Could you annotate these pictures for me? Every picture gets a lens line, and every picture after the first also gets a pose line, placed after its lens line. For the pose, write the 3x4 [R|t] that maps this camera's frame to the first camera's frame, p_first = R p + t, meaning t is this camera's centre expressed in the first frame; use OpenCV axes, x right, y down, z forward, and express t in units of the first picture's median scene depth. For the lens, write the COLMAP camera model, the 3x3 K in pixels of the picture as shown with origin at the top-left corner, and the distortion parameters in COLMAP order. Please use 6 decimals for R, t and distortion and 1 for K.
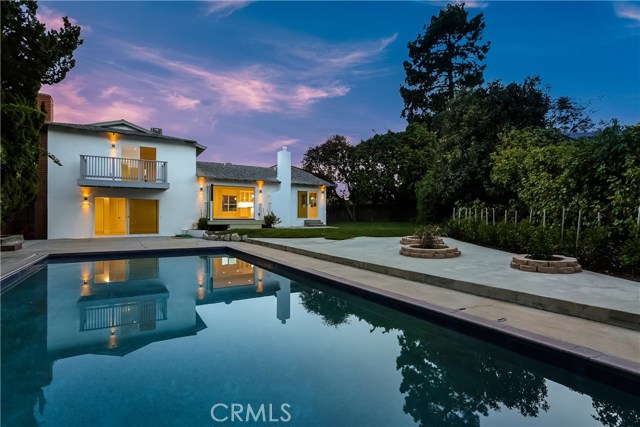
lens RADIAL K [[313.8, 0, 318.6], [0, 313.8, 215.3], [0, 0, 1]] dist [0.013486, 0.004081]
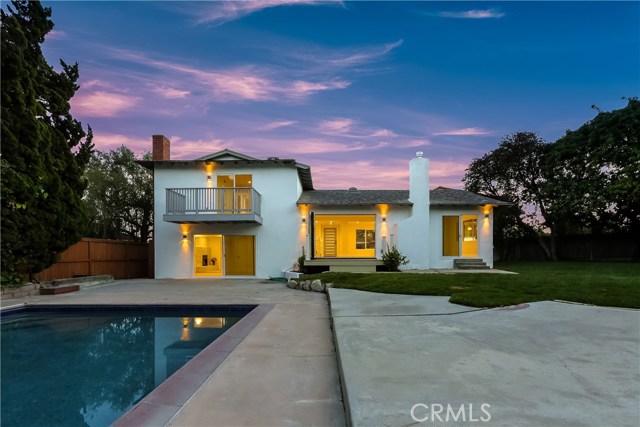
lens RADIAL K [[304.6, 0, 316.5], [0, 304.6, 256.5], [0, 0, 1]] dist [0.009715, 0.000823]
pose [[0.847511, -0.003243, -0.530768, 0.055588], [0.008141, 0.999943, 0.006890, 0.002803], [0.530716, -0.010161, 0.847489, 0.321570]]
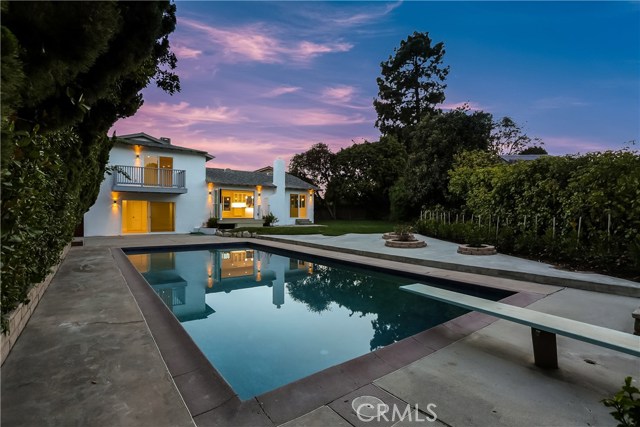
lens RADIAL K [[304.6, 0, 318.5], [0, 304.6, 213.0], [0, 0, 1]] dist [0.009715, 0.000823]
pose [[0.996135, 0.001523, 0.087820, -0.064906], [-0.001667, 0.999997, 0.001563, -0.010276], [-0.087817, -0.001703, 0.996135, -0.137475]]
